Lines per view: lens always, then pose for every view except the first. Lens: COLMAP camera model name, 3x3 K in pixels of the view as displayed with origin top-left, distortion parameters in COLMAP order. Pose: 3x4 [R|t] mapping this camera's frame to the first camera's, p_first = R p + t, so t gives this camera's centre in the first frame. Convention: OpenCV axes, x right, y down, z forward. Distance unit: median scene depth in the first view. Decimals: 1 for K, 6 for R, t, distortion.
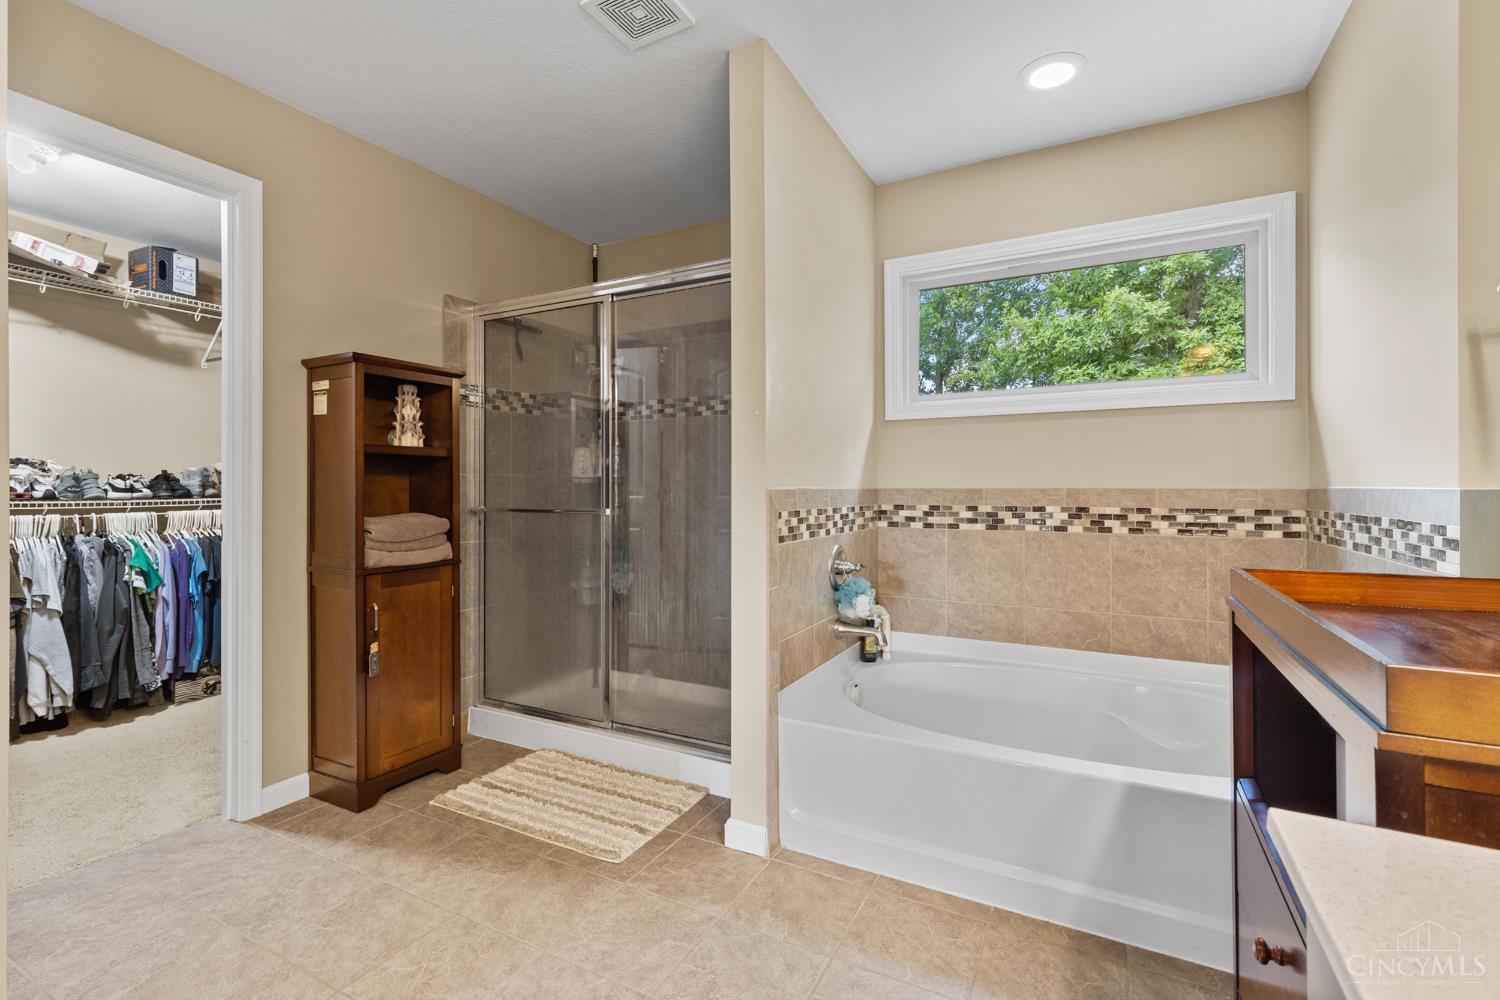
lens RADIAL K [[673.3, 0, 746.9], [0, 673.3, 485.4], [0, 0, 1]] dist [0.003477, 0.000219]
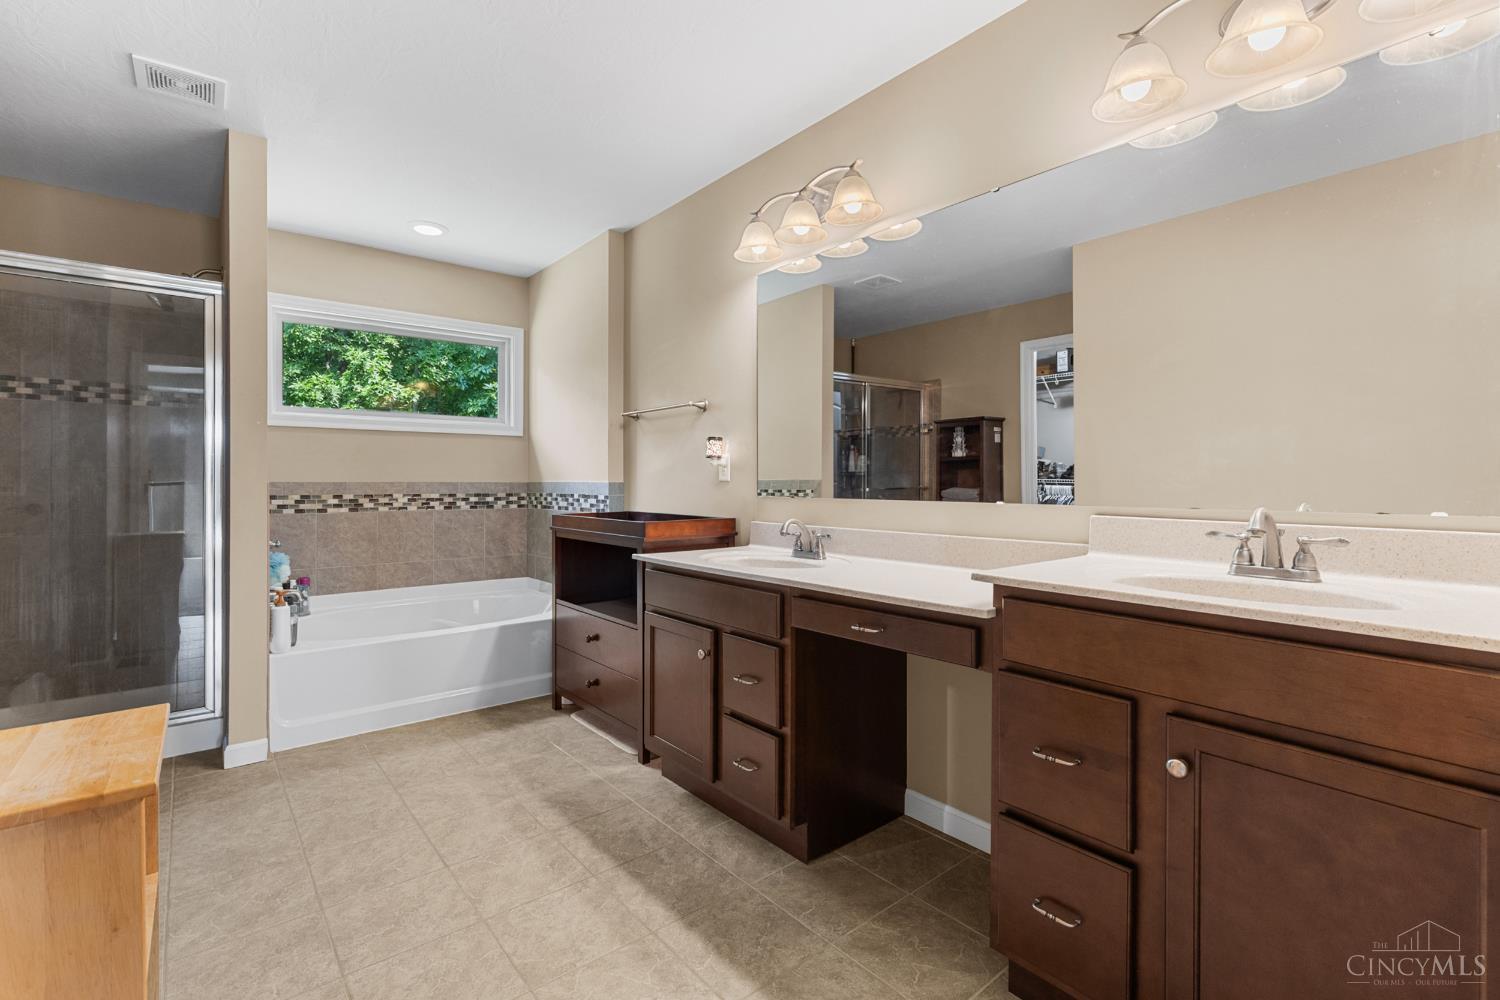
lens RADIAL K [[673.3, 0, 738.8], [0, 673.3, 486.9], [0, 0, 1]] dist [0.003477, 0.000219]
pose [[0.385618, -0.005215, 0.922644, -0.670474], [-0.003296, 0.999970, 0.007030, 0.002812], [-0.922653, -0.005752, 0.385589, -0.290046]]
